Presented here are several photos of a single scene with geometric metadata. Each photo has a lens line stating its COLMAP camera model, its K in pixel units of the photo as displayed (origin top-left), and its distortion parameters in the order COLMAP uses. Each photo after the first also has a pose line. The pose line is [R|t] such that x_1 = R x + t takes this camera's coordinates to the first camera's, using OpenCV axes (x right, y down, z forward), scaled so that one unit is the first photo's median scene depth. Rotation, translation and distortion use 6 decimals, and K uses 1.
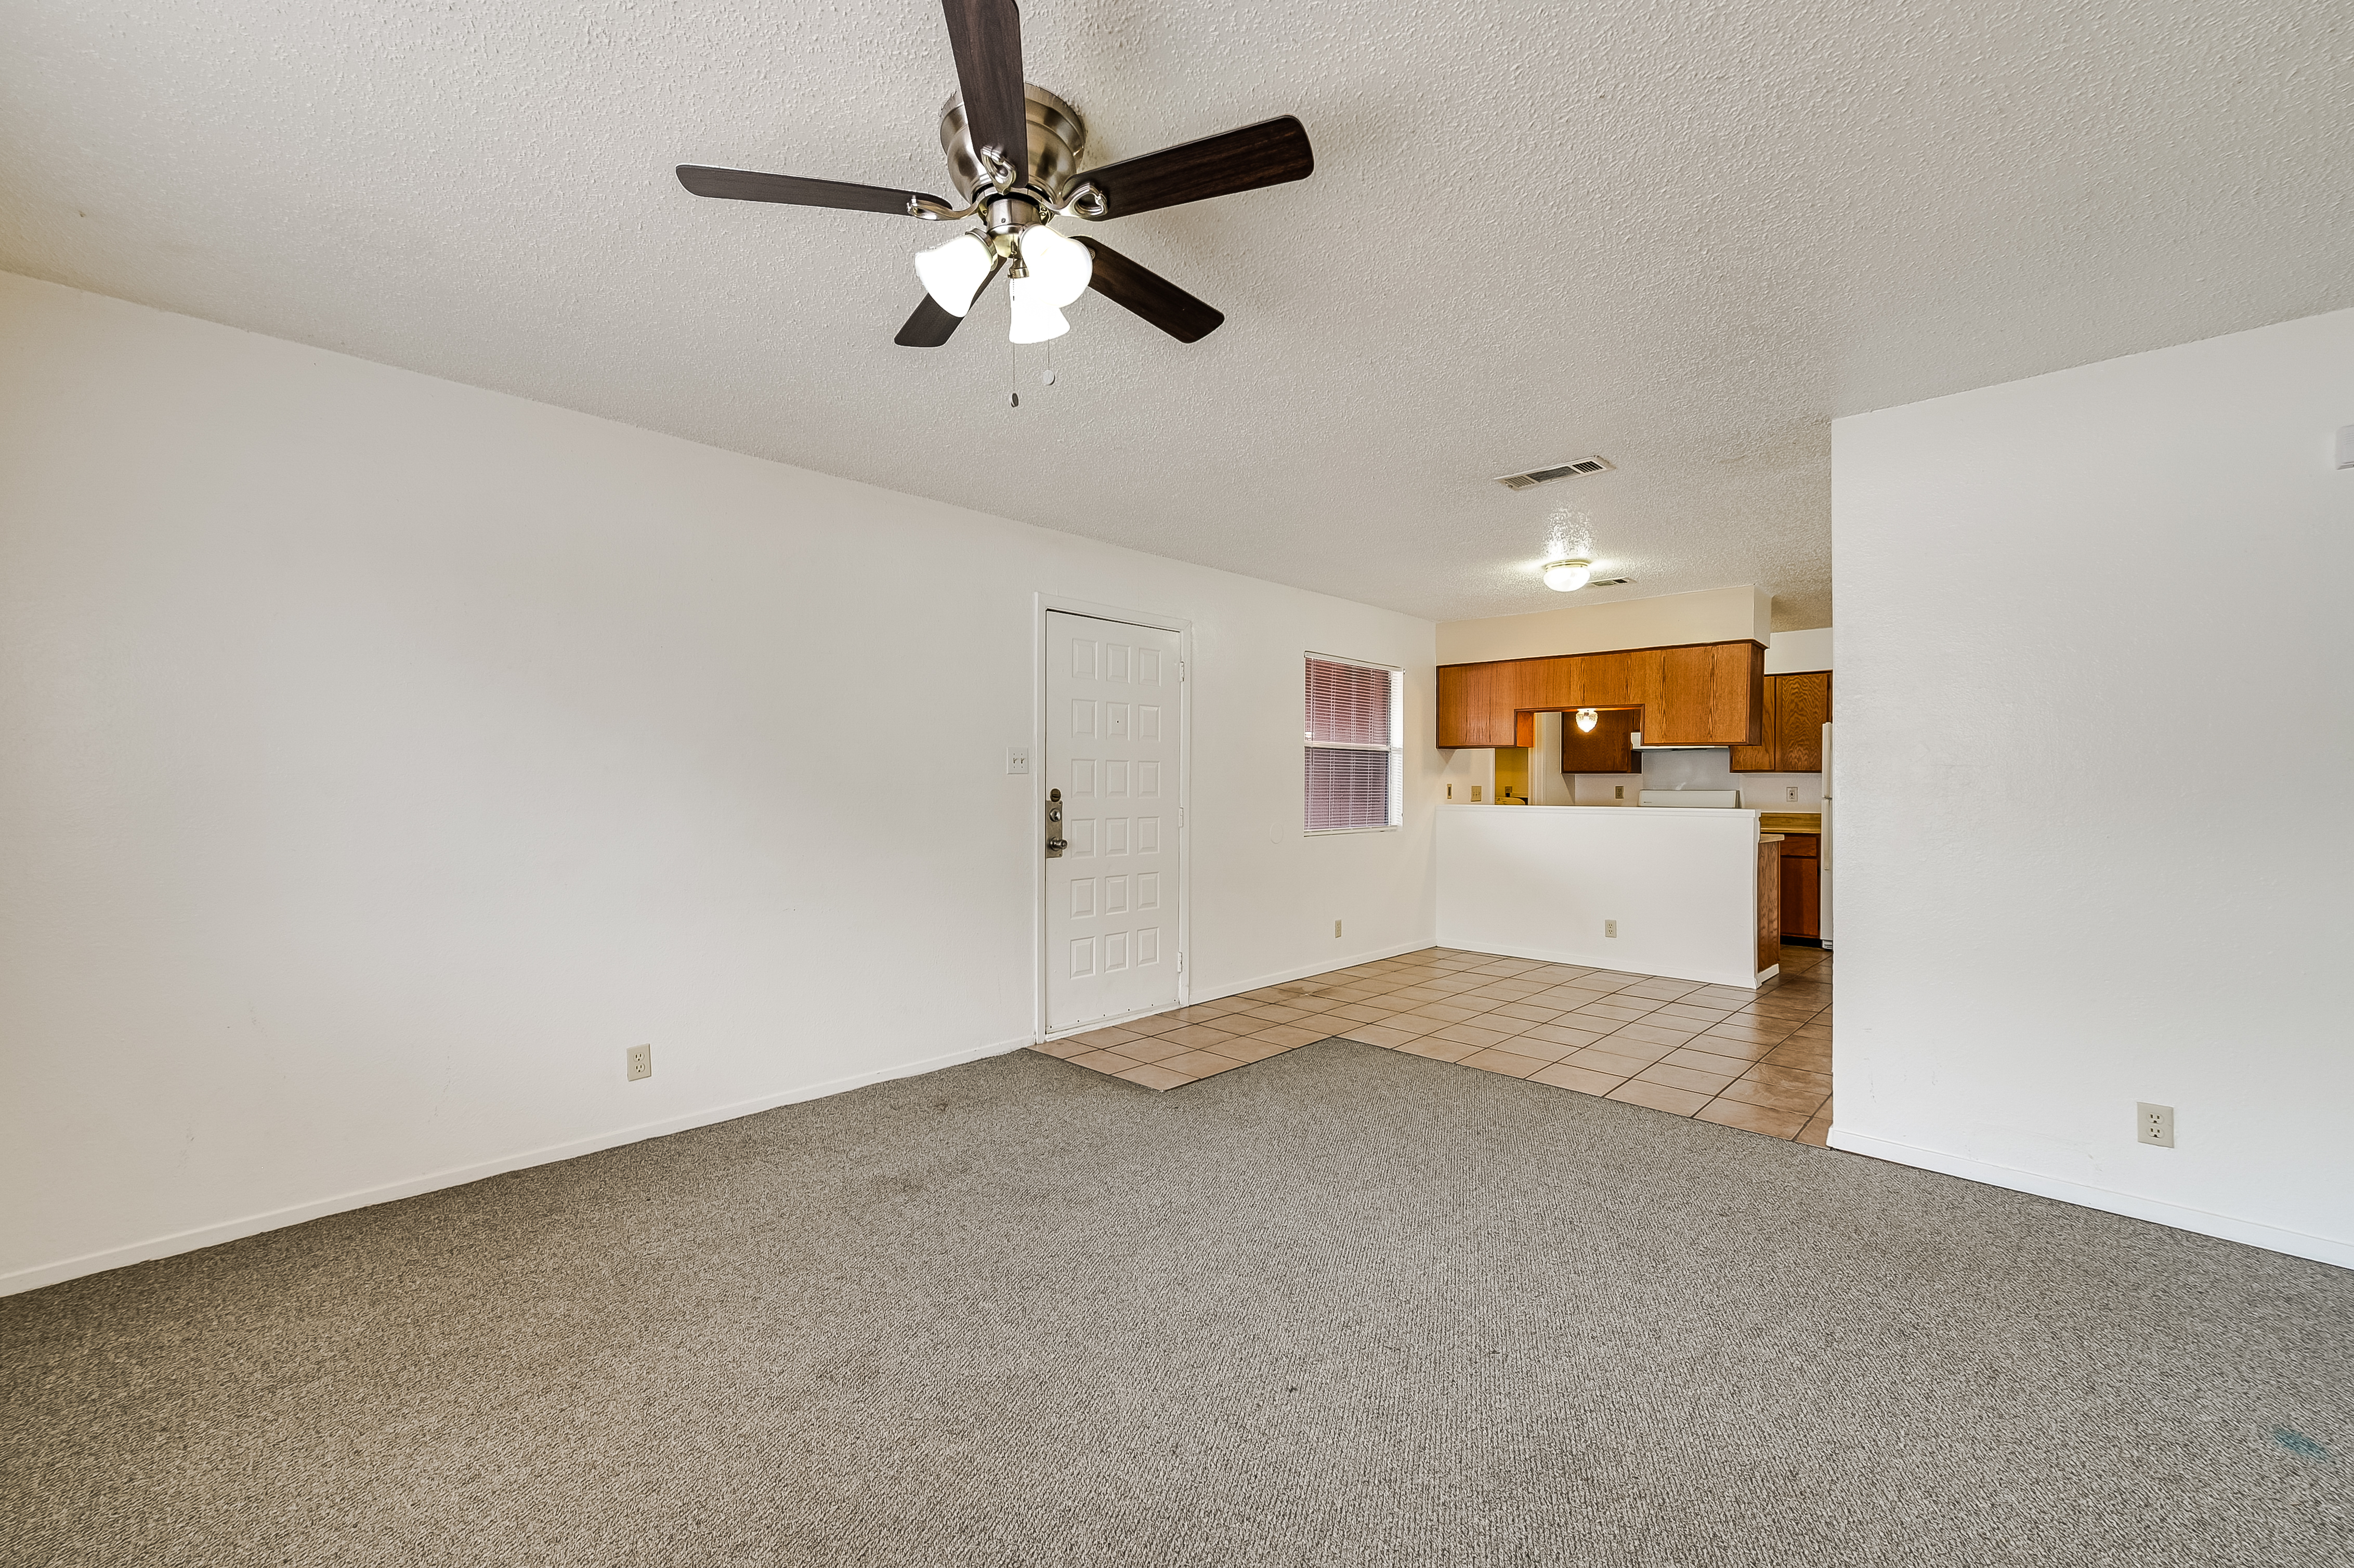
lens RADIAL K [[933.0, 0, 1183.8], [0, 933.0, 783.8], [0, 0, 1]] dist [0.009536, -0.001740]
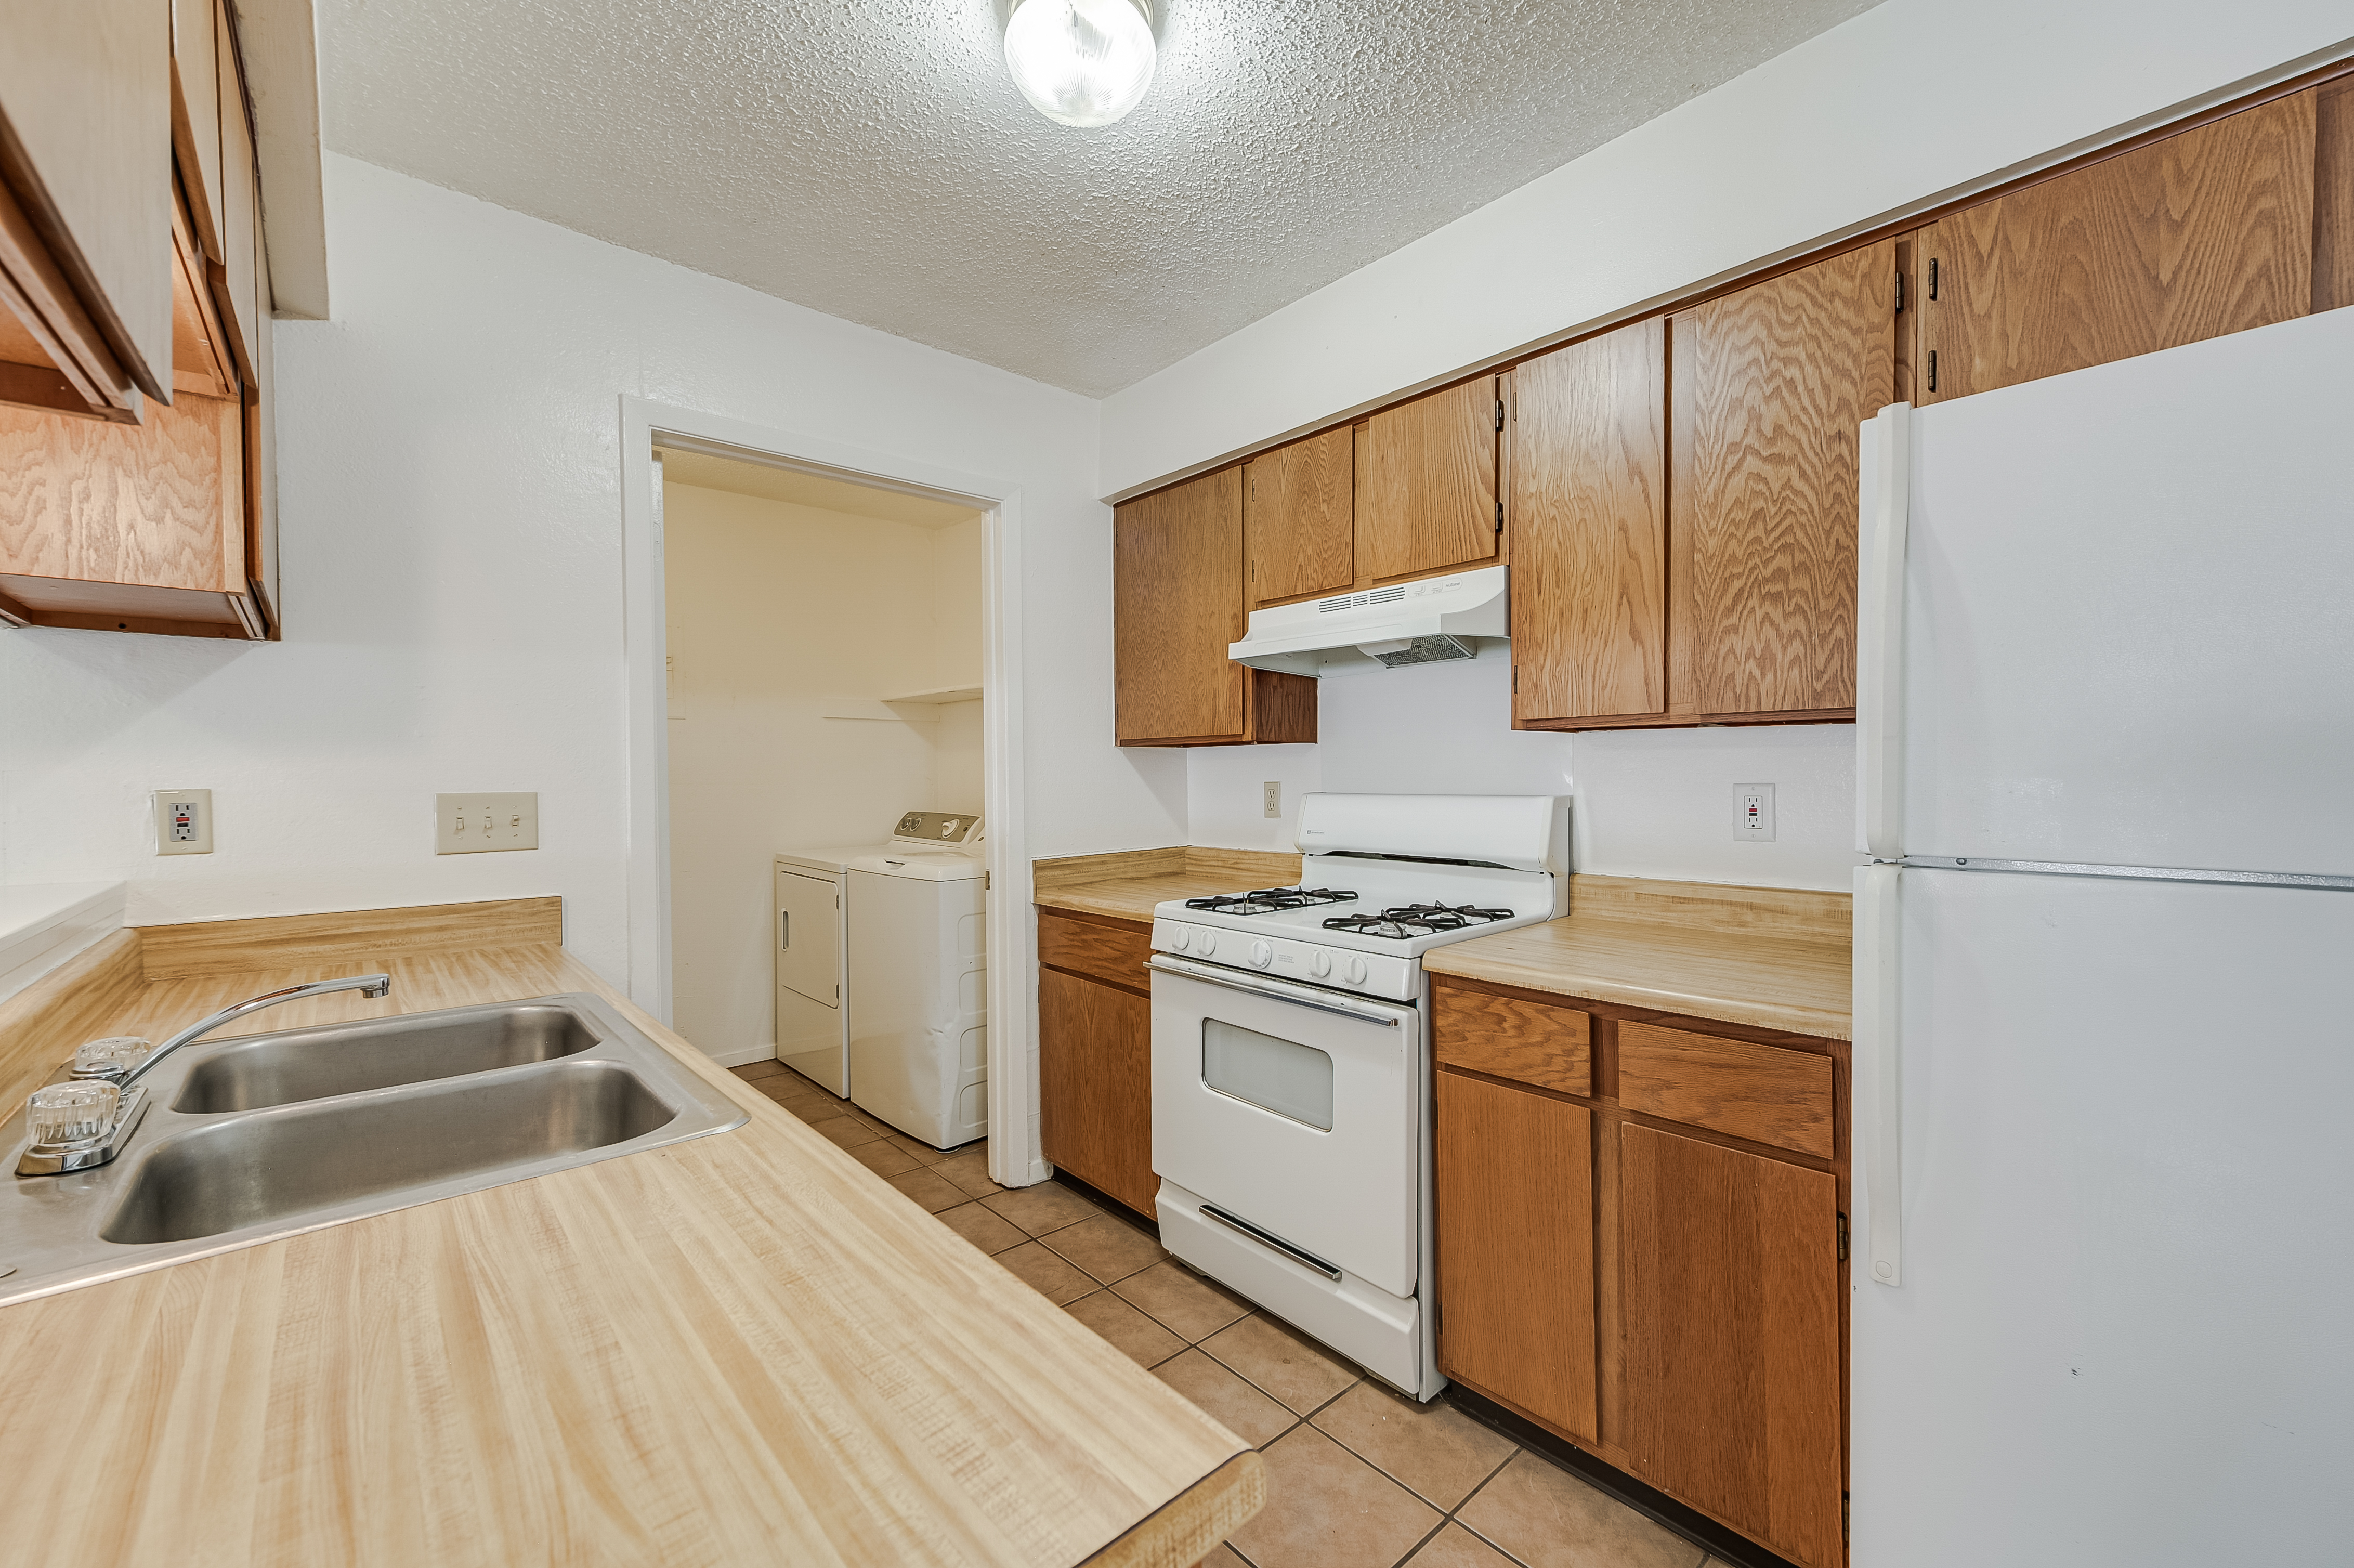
lens RADIAL K [[931.3, 0, 1180.1], [0, 931.3, 786.3], [0, 0, 1]] dist [0.006942, -0.001317]
pose [[0.997620, -0.010104, -0.068211, 0.559170], [0.011162, 0.999823, 0.015157, -0.001783], [0.068046, -0.015882, 0.997556, 0.805823]]
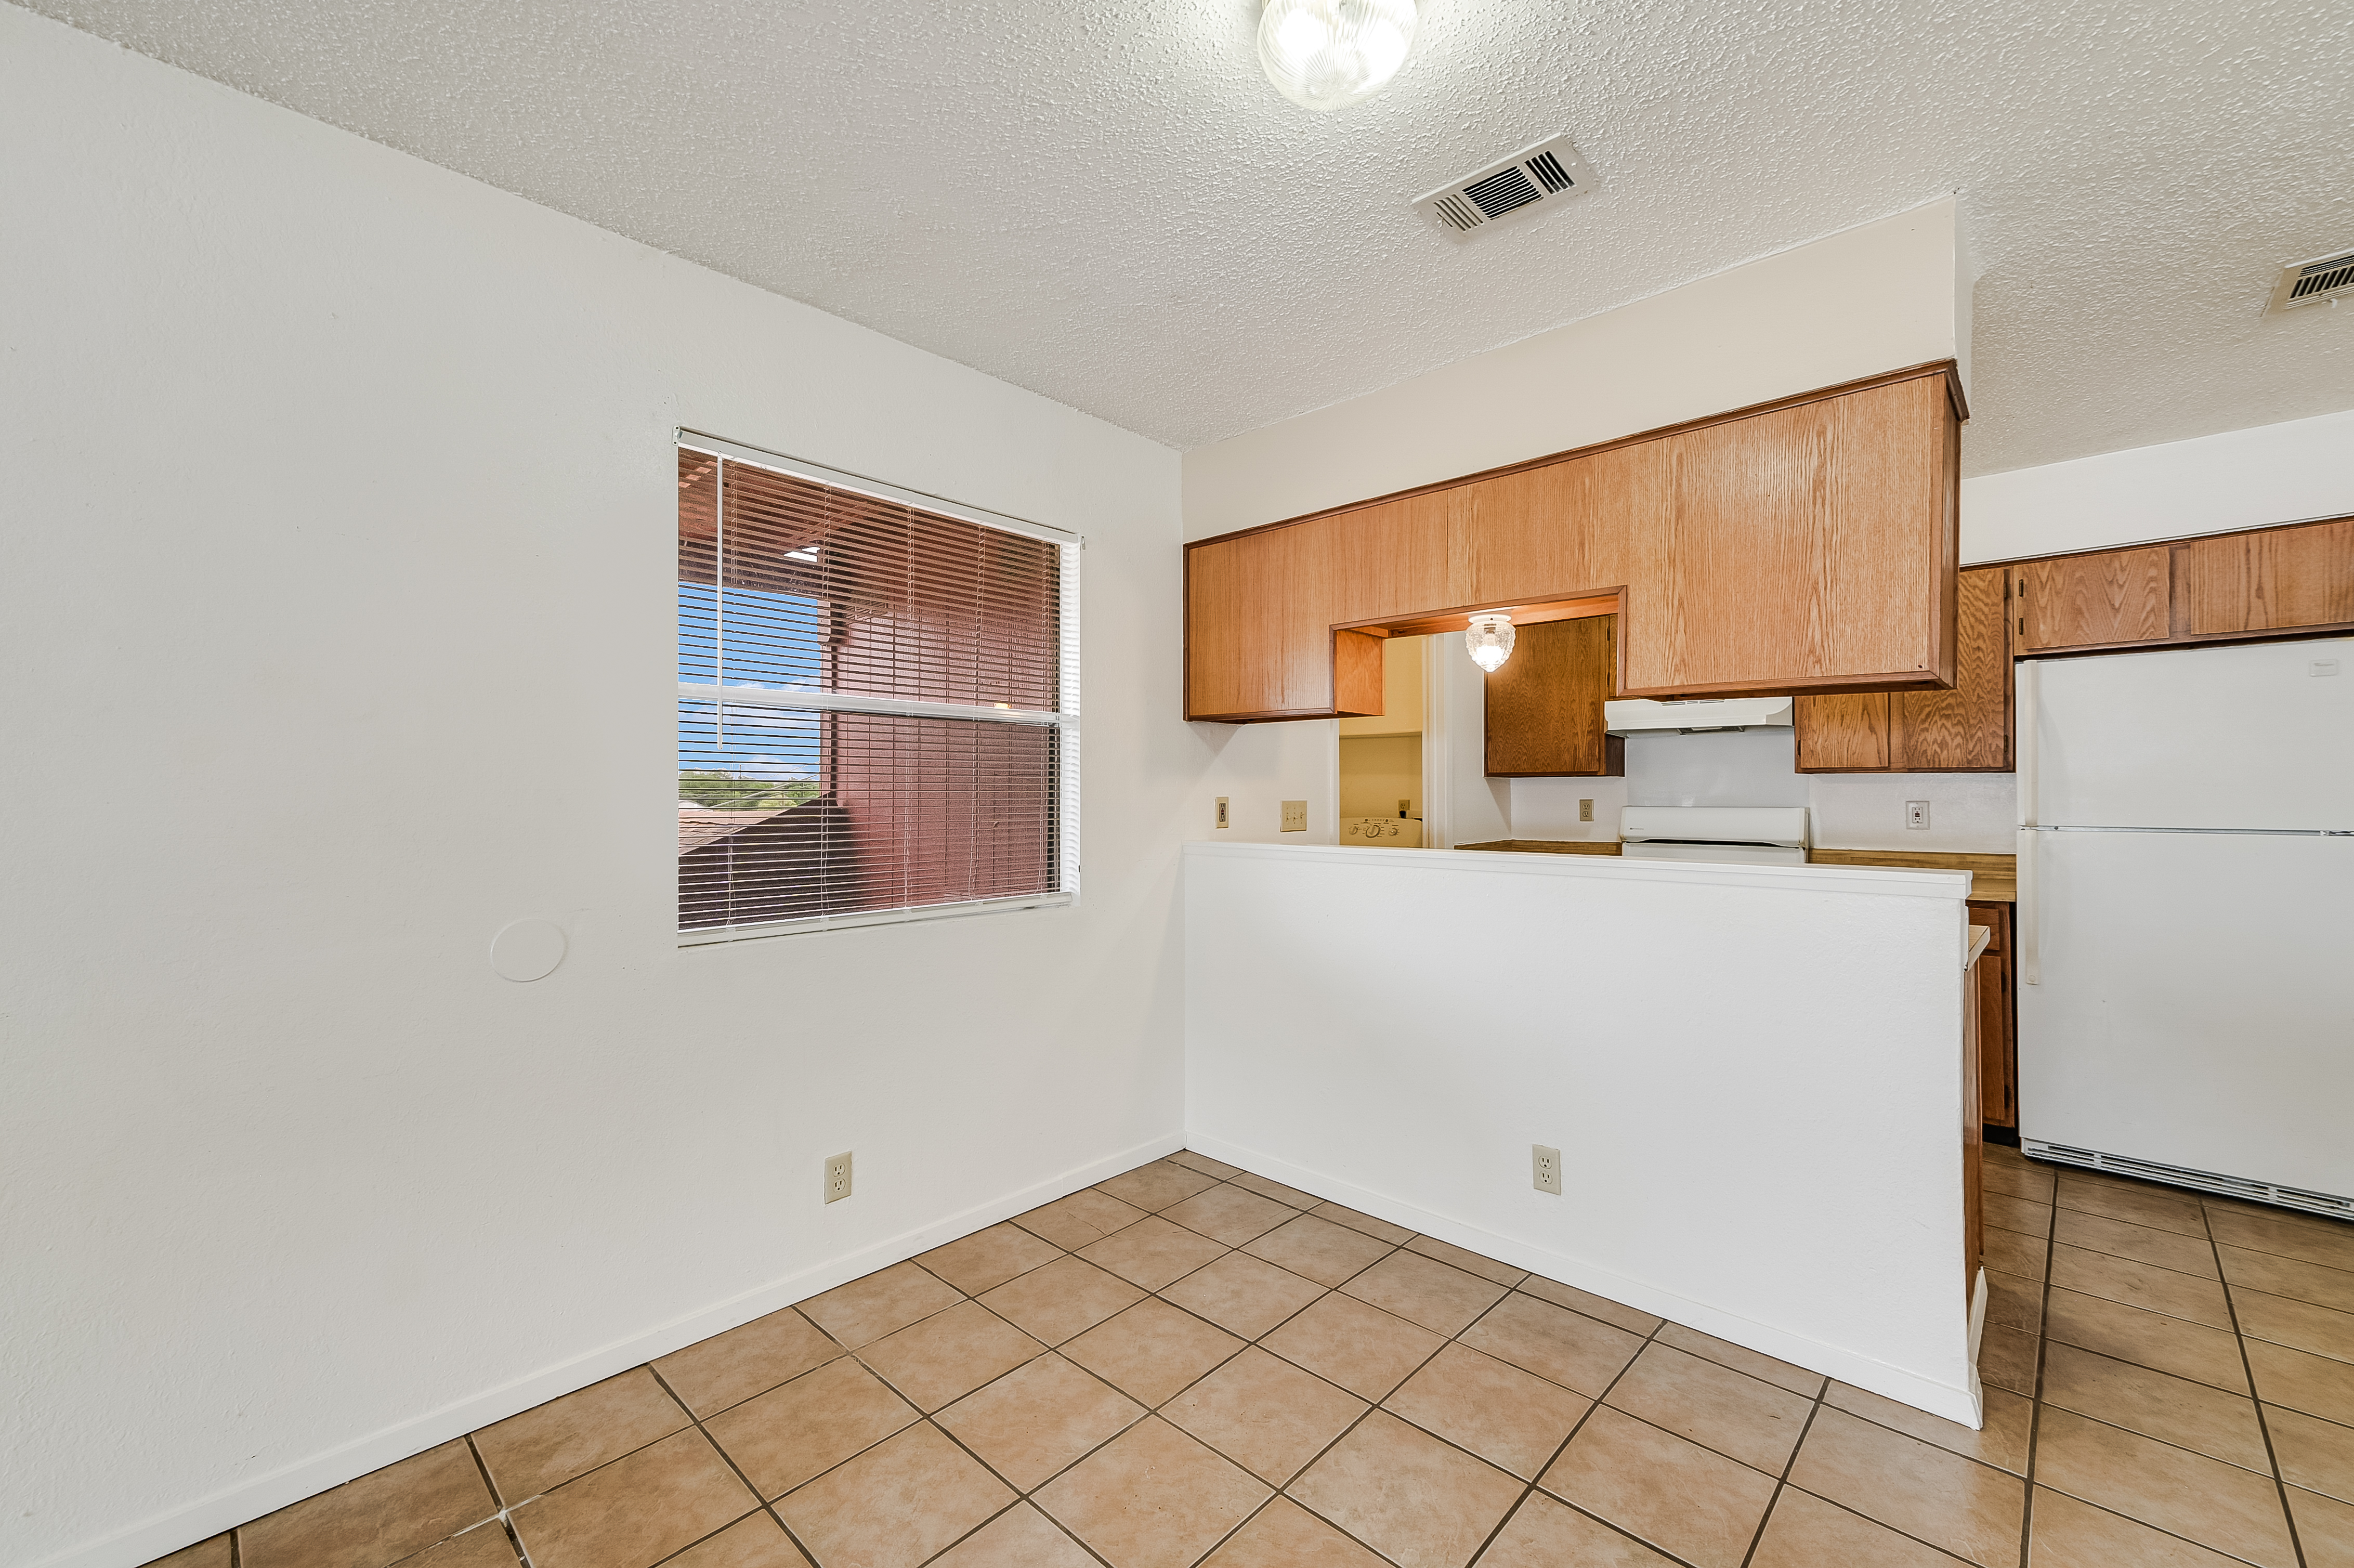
lens RADIAL K [[933.0, 0, 1188.4], [0, 933.0, 786.2], [0, 0, 1]] dist [0.009536, -0.001740]
pose [[0.999898, -0.002253, 0.014107, 0.266320], [0.002361, 0.999968, -0.007675, -0.002089], [-0.014089, 0.007708, 0.999871, 0.537877]]
